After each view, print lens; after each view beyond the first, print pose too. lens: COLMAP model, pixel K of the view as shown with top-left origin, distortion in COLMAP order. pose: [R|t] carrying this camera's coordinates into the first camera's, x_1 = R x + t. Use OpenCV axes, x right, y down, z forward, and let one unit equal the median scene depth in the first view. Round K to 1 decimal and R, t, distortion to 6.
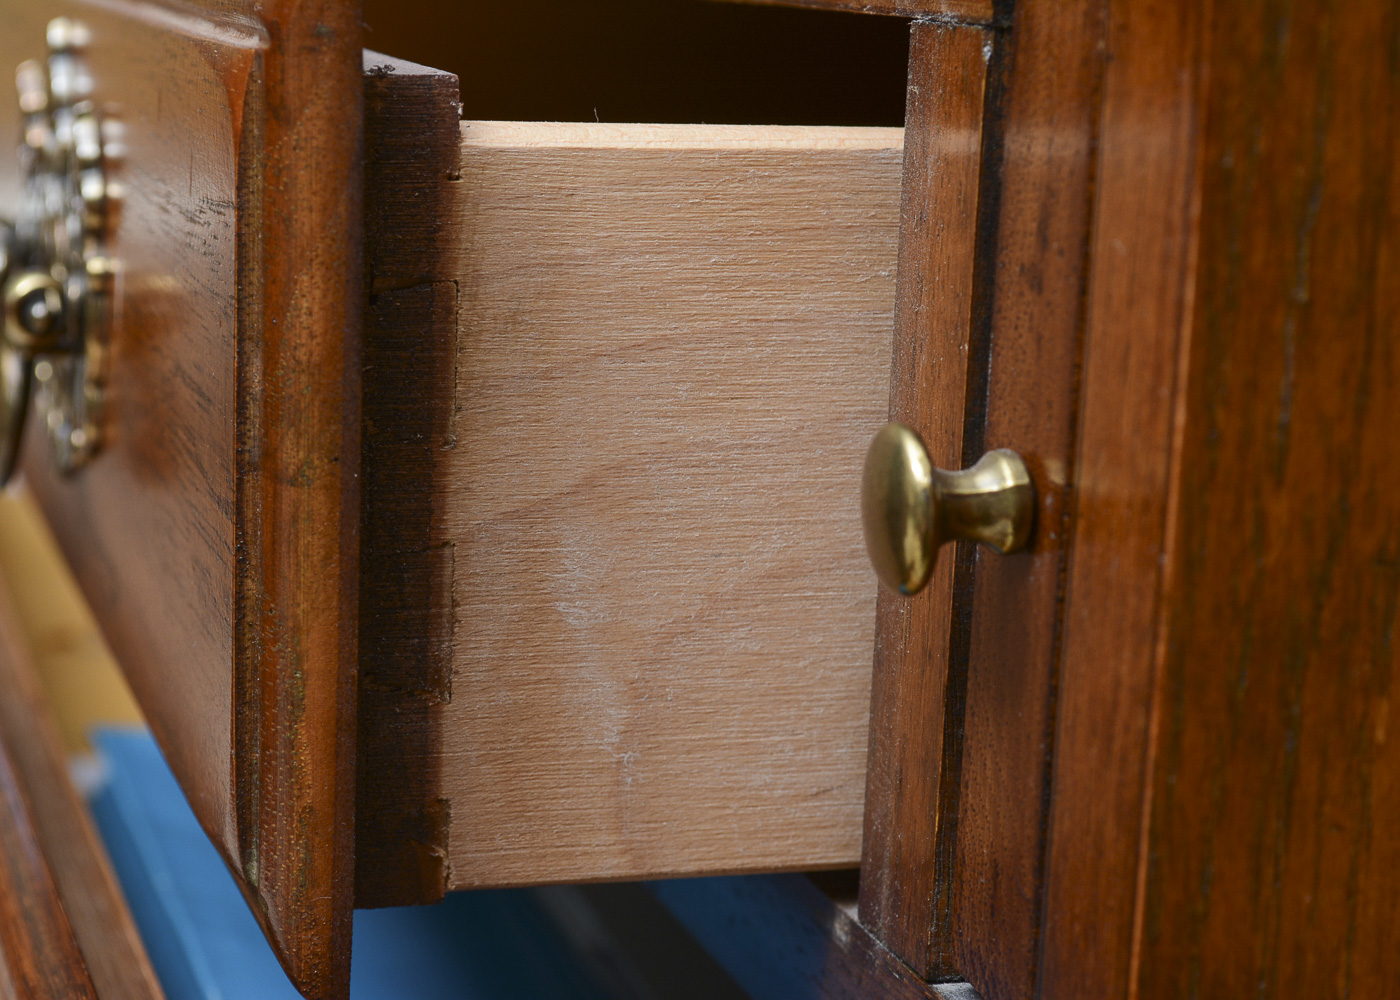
lens RADIAL K [[3068.6, 0, 700.0], [0, 3068.6, 500.0], [0, 0, 1]] dist [0.015329, 0.029270]
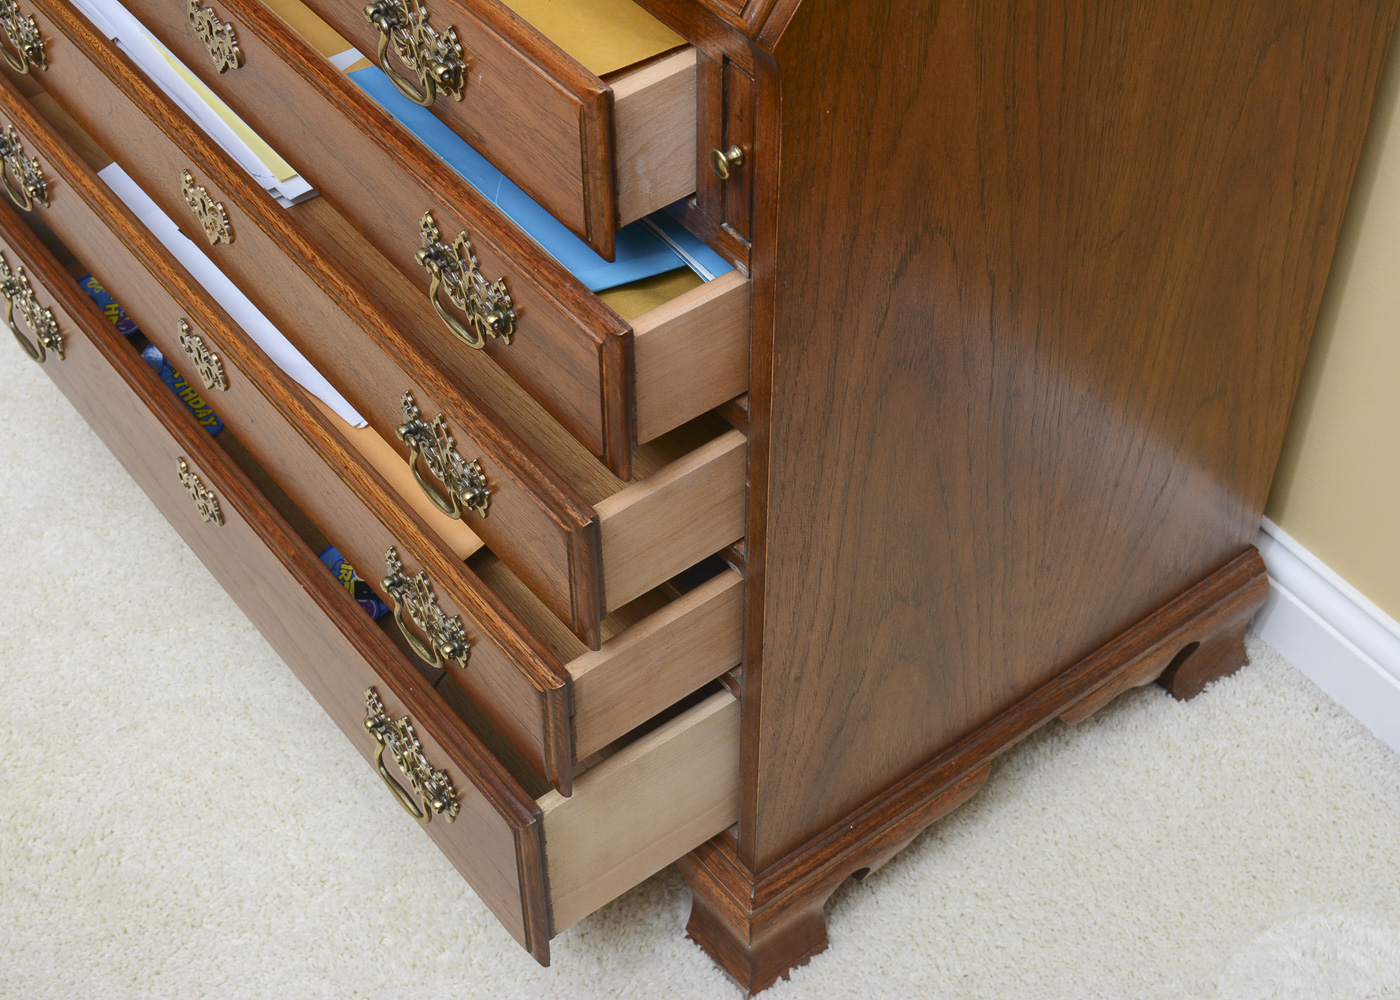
lens RADIAL K [[2162.9, 0, 700.0], [0, 2162.9, 500.0], [0, 0, 1]] dist [-0.000313, -0.000095]
pose [[0.939021, -0.278473, 0.201722, -0.805105], [0.105796, 0.792159, 0.601075, -1.634491], [-0.327179, -0.543081, 0.773315, -1.988807]]
